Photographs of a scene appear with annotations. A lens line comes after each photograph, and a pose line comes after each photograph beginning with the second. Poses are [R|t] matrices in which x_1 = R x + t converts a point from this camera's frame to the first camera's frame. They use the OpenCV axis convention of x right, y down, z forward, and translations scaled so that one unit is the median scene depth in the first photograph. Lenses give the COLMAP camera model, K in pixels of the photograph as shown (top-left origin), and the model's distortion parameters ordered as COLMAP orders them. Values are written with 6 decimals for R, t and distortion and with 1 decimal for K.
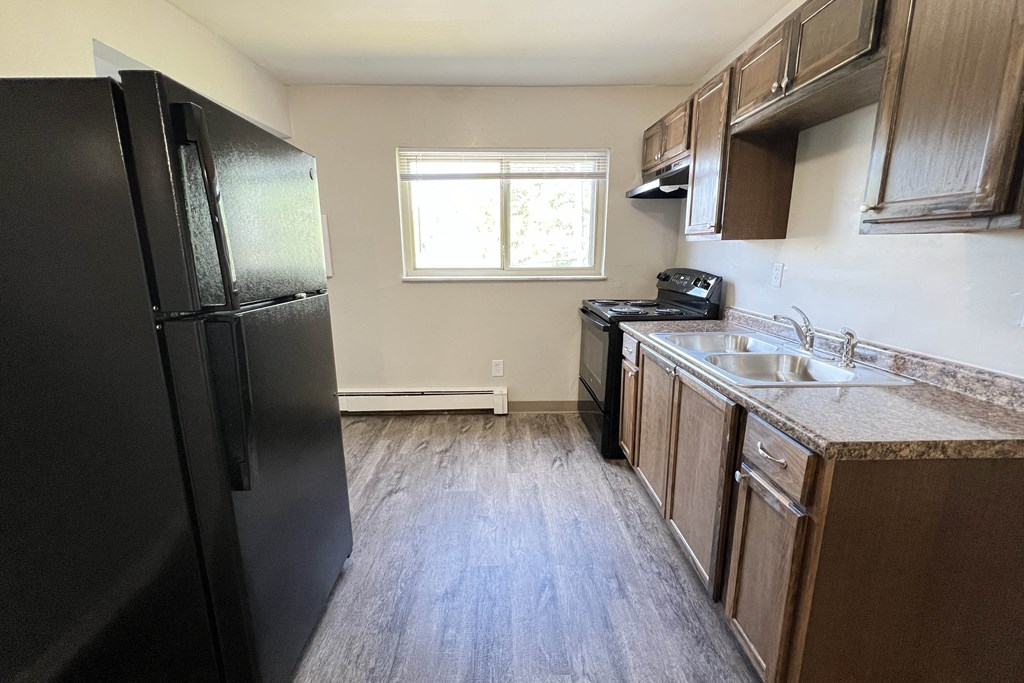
lens RADIAL K [[447.0, 0, 507.6], [0, 447.0, 345.5], [0, 0, 1]] dist [0.002413, 0.000479]
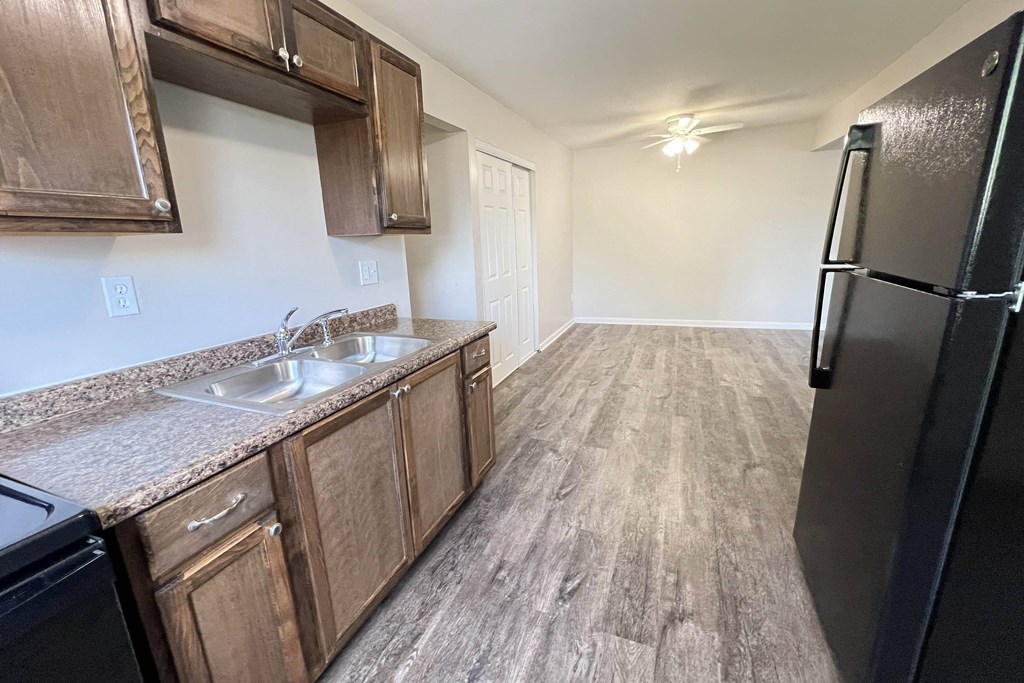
lens RADIAL K [[410.8, 0, 515.8], [0, 410.8, 338.5], [0, 0, 1]] dist [-0.001273, 0.000137]
pose [[-0.923567, -0.047878, 0.380436, -0.115754], [0.123082, 0.902650, 0.412399, -0.318166], [-0.363146, 0.427703, -0.827765, 1.528283]]
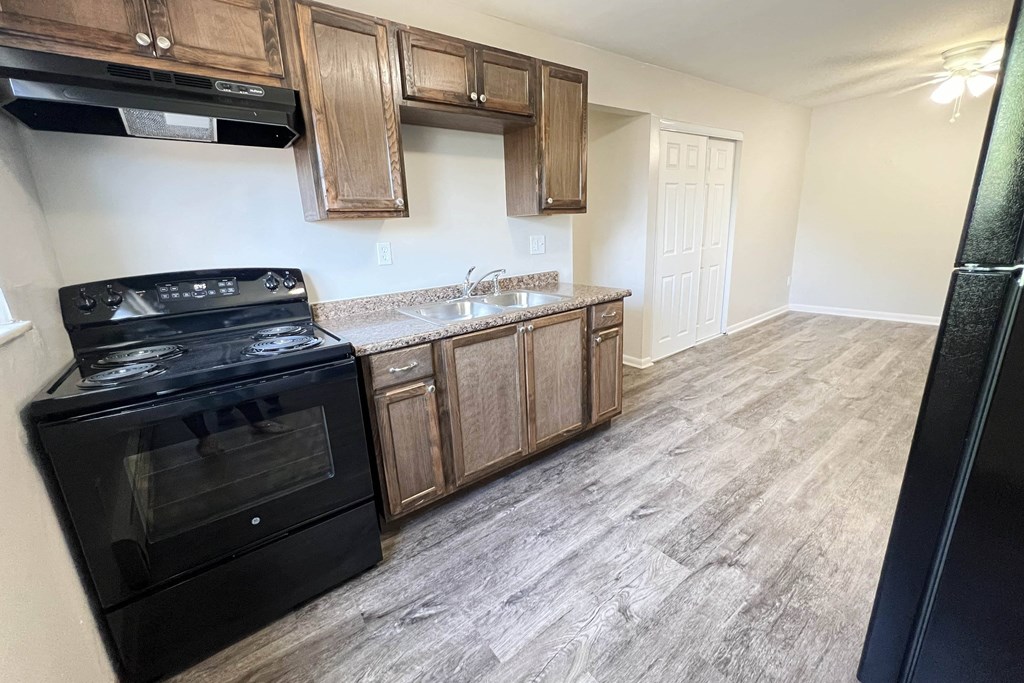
lens RADIAL K [[410.8, 0, 518.7], [0, 410.8, 336.5], [0, 0, 1]] dist [-0.001273, 0.000137]
pose [[-0.610325, -0.166223, 0.774515, -0.457194], [0.218521, 0.904470, 0.366310, -0.317843], [-0.761415, 0.392816, -0.515697, 1.589449]]
